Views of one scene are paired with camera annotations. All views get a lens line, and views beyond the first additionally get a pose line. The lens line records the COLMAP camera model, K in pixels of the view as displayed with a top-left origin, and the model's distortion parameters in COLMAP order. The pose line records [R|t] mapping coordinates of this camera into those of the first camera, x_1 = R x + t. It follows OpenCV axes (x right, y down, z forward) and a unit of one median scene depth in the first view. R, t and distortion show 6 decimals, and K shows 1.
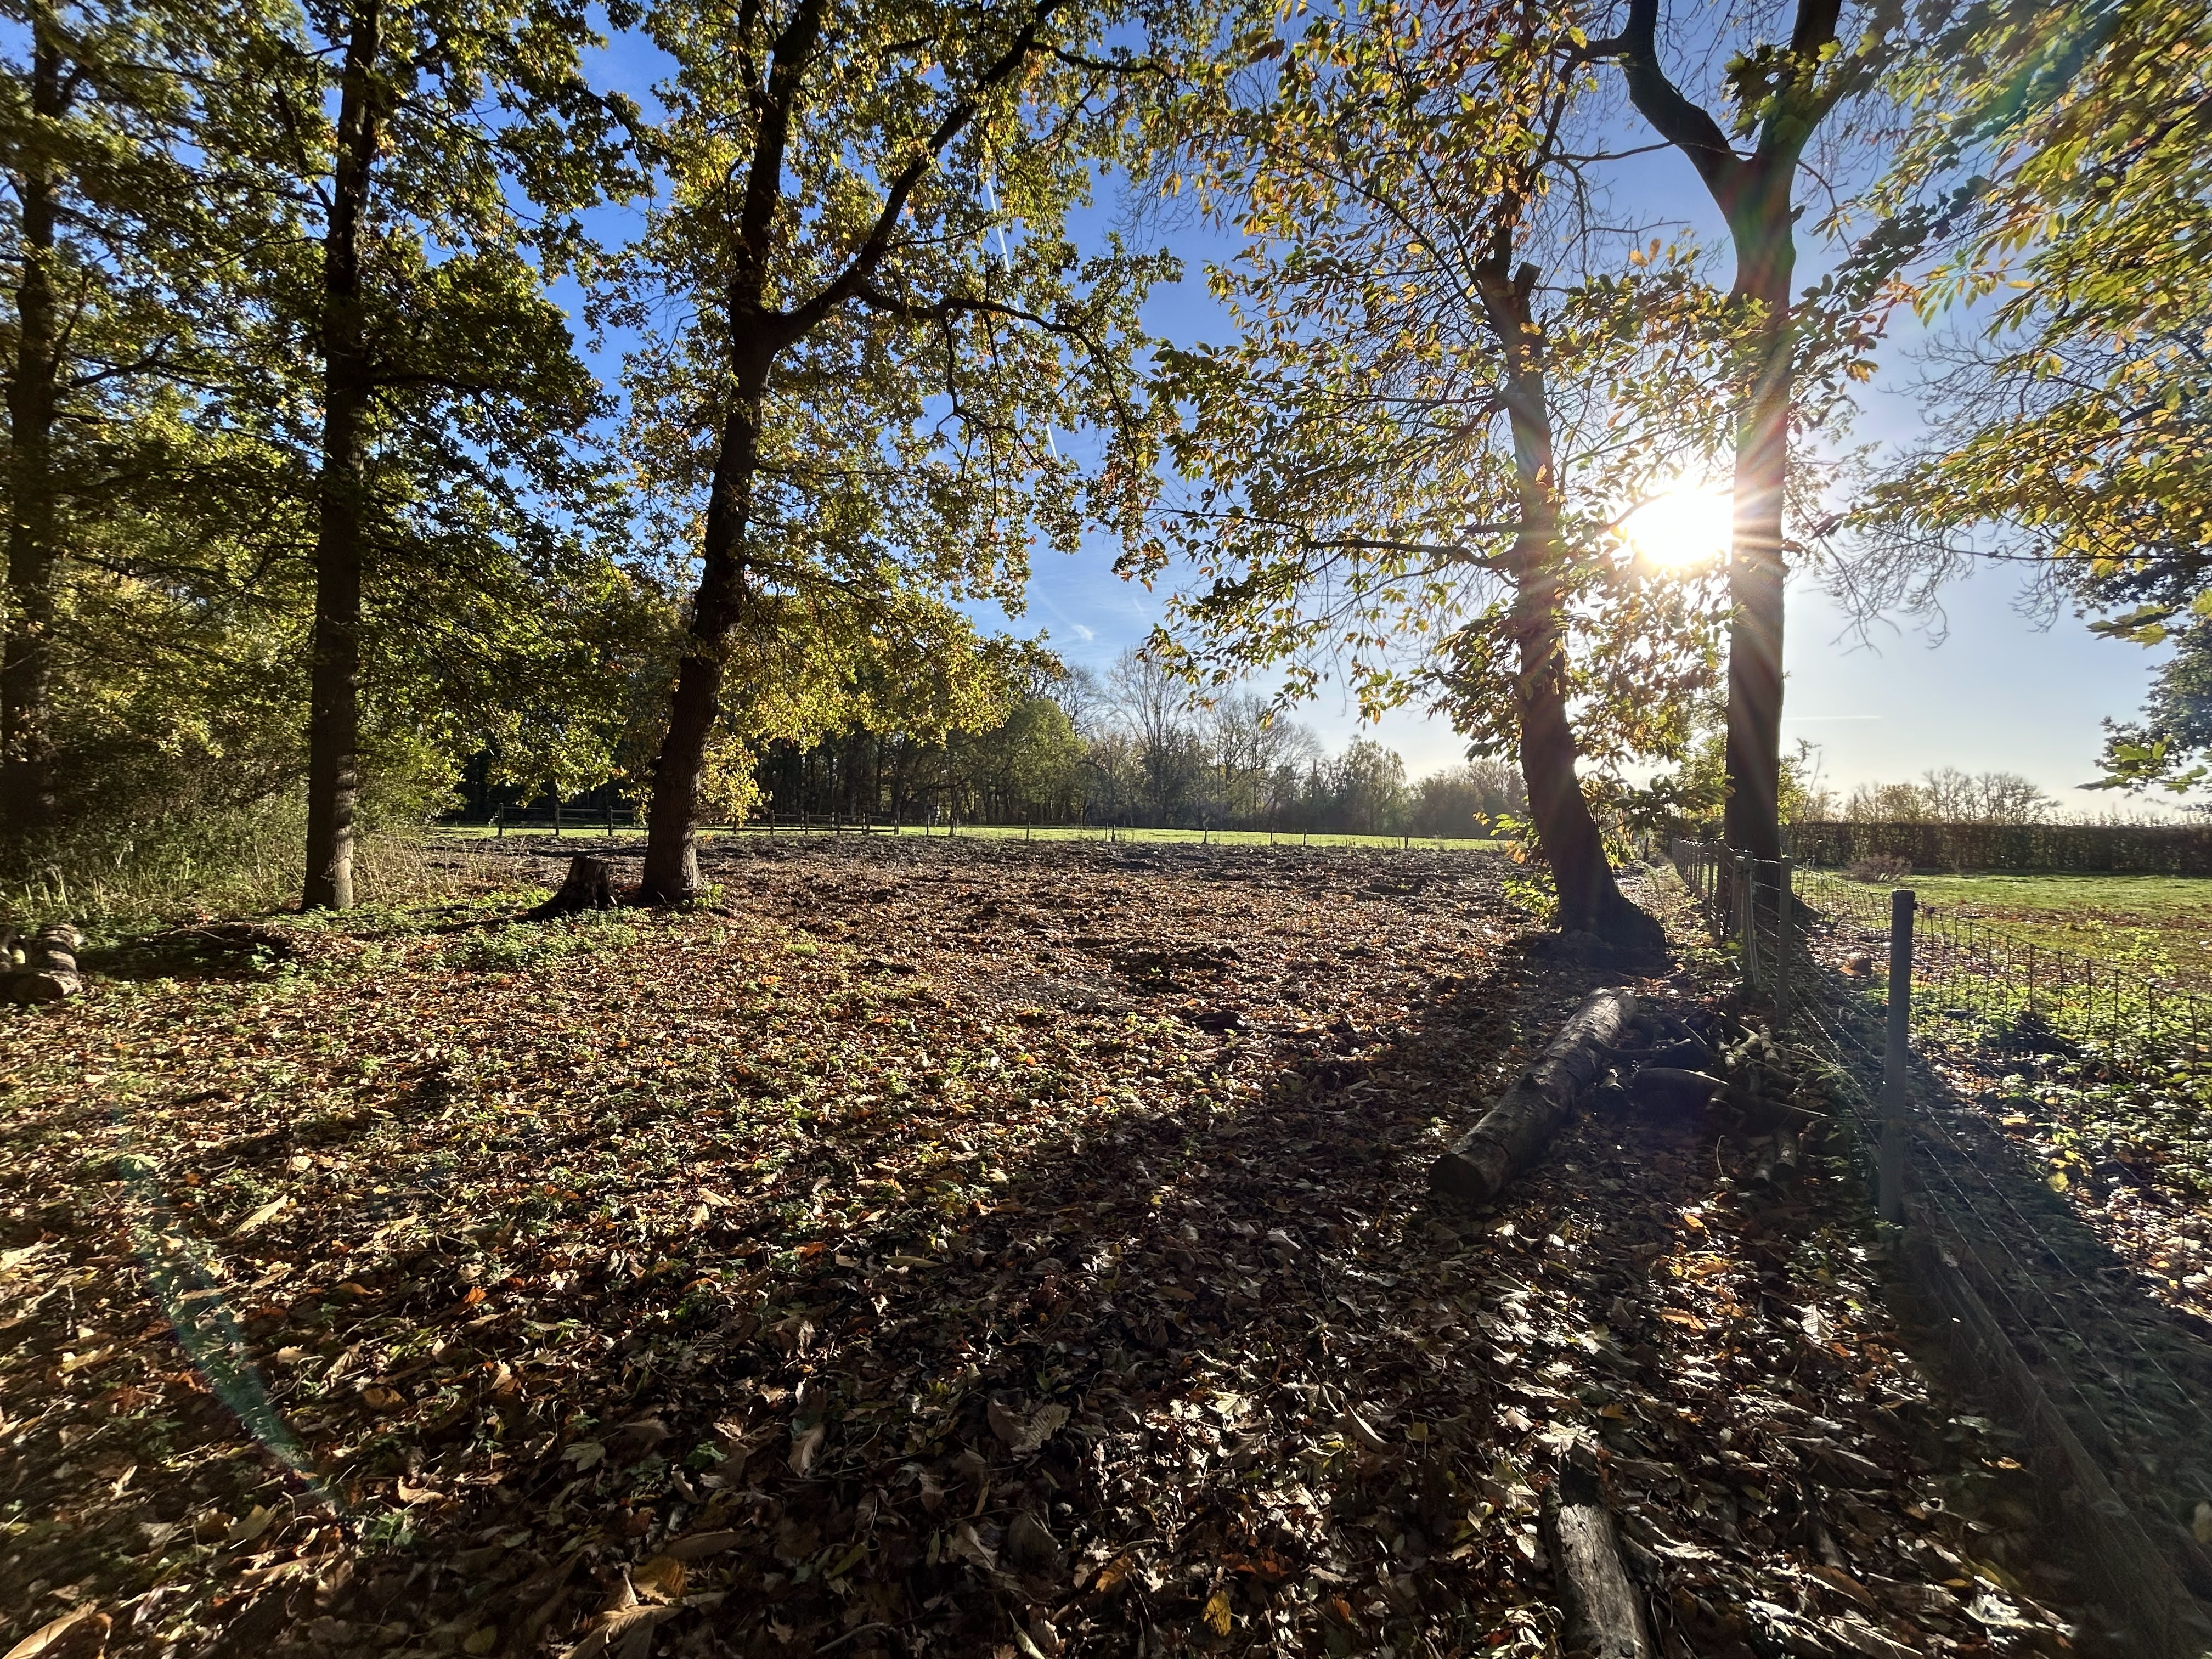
lens RADIAL K [[883.2, 0, 1106.0], [0, 883.2, 829.5], [0, 0, 1]] dist [0.001115, 0.000182]
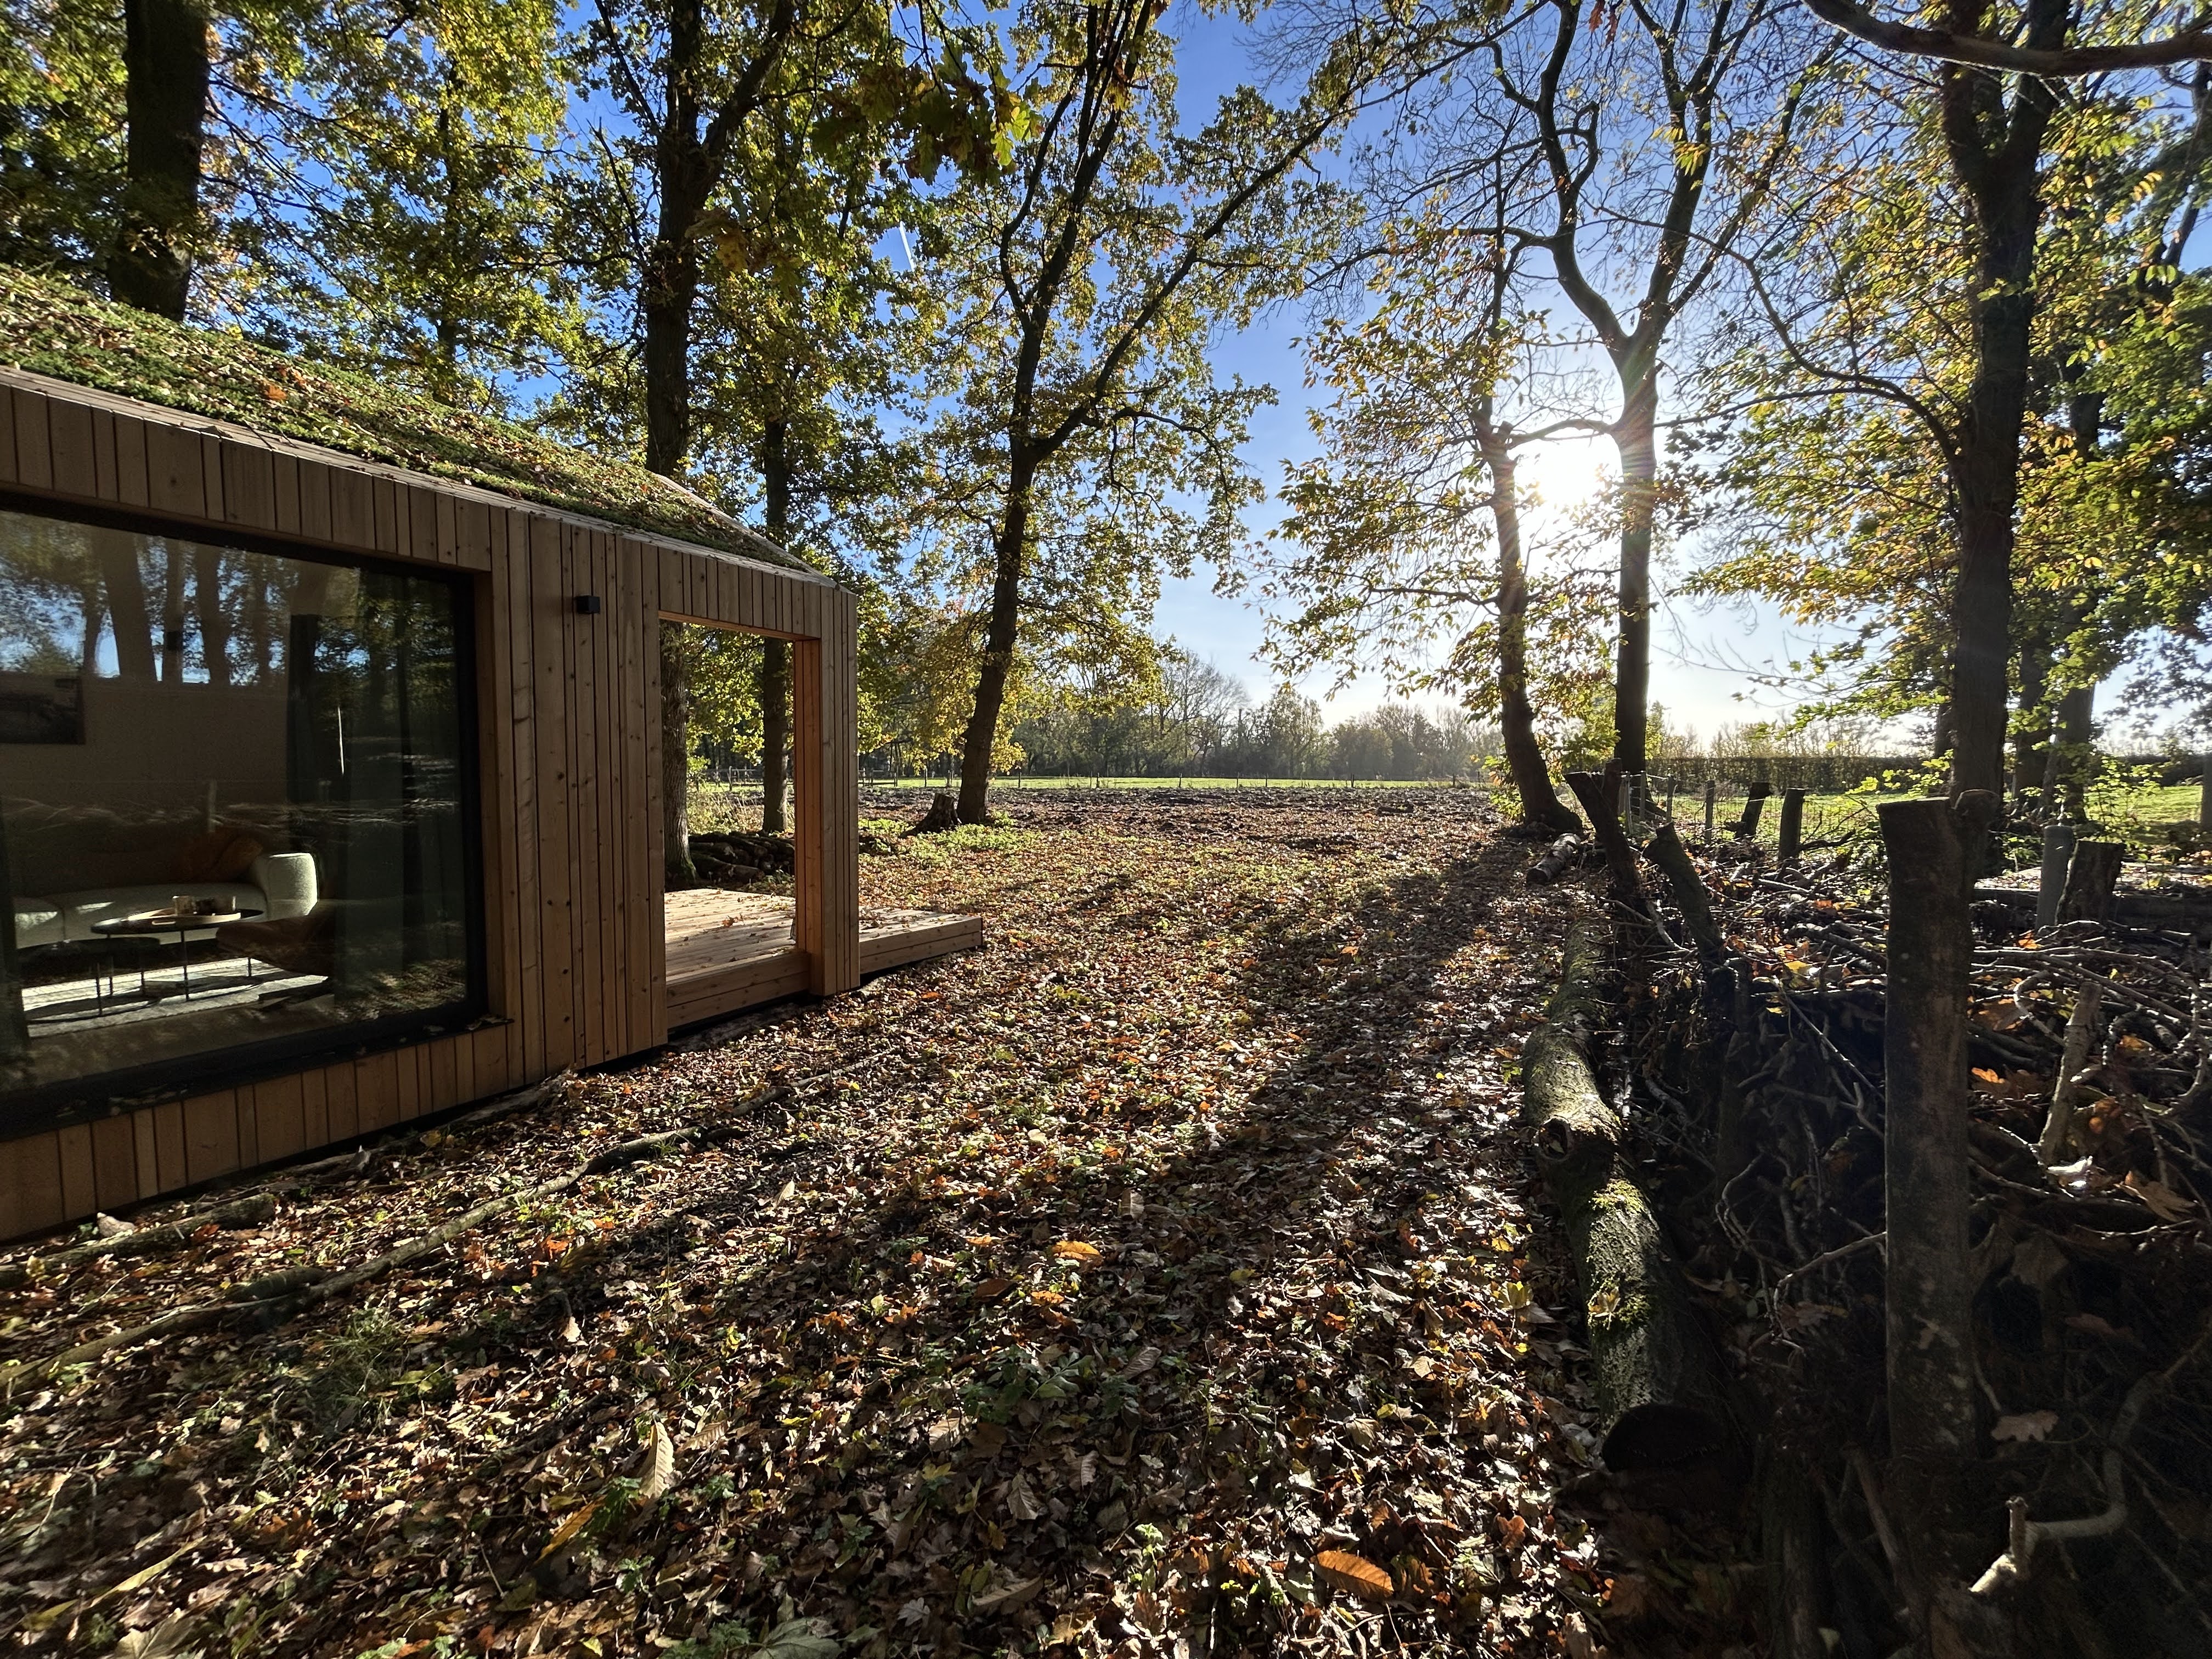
lens RADIAL K [[892.8, 0, 1106.0], [0, 892.8, 829.5], [0, 0, 1]] dist [-0.000863, -0.000207]
pose [[0.994943, -0.029217, 0.096099, -0.363811], [0.023942, 0.998167, 0.055585, 0.008984], [-0.097547, -0.053003, 0.993819, -0.509527]]
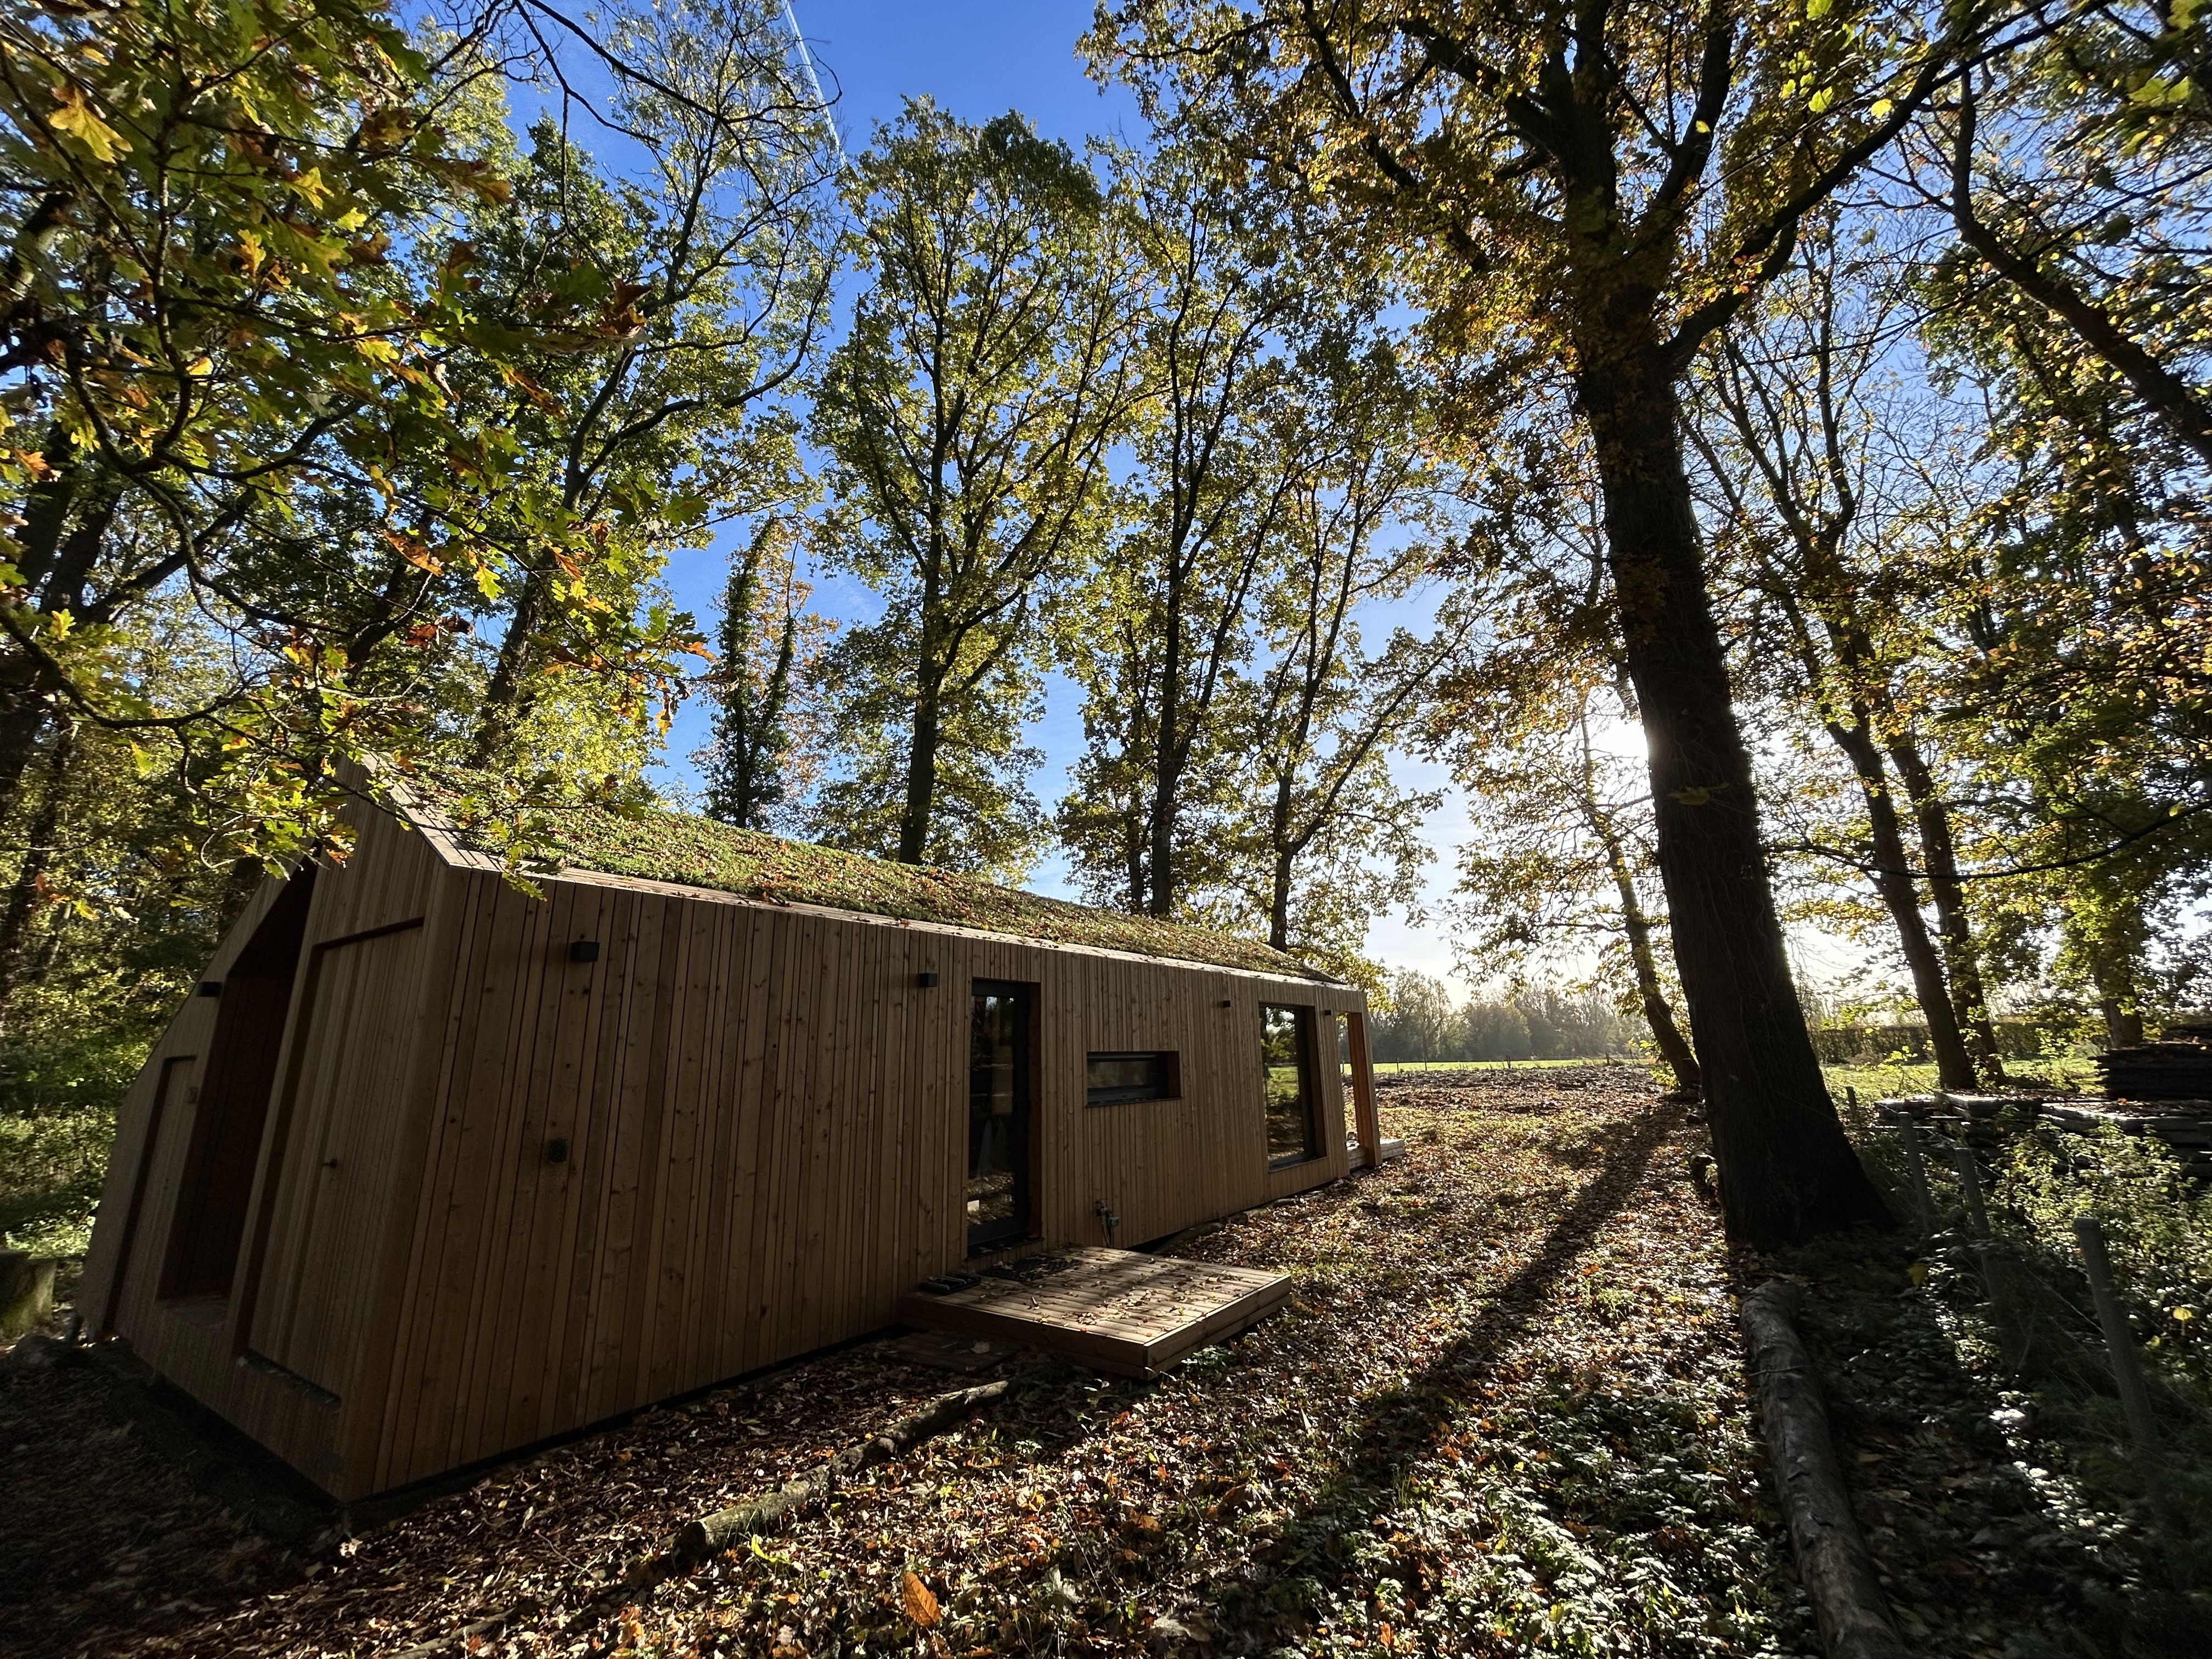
lens RADIAL K [[892.8, 0, 1106.0], [0, 892.8, 829.5], [0, 0, 1]] dist [-0.000863, -0.000207]
pose [[0.998421, -0.056008, -0.004295, -0.741667], [0.052871, 0.962819, -0.264922, -0.004290], [0.018973, 0.264277, 0.964260, -1.153921]]
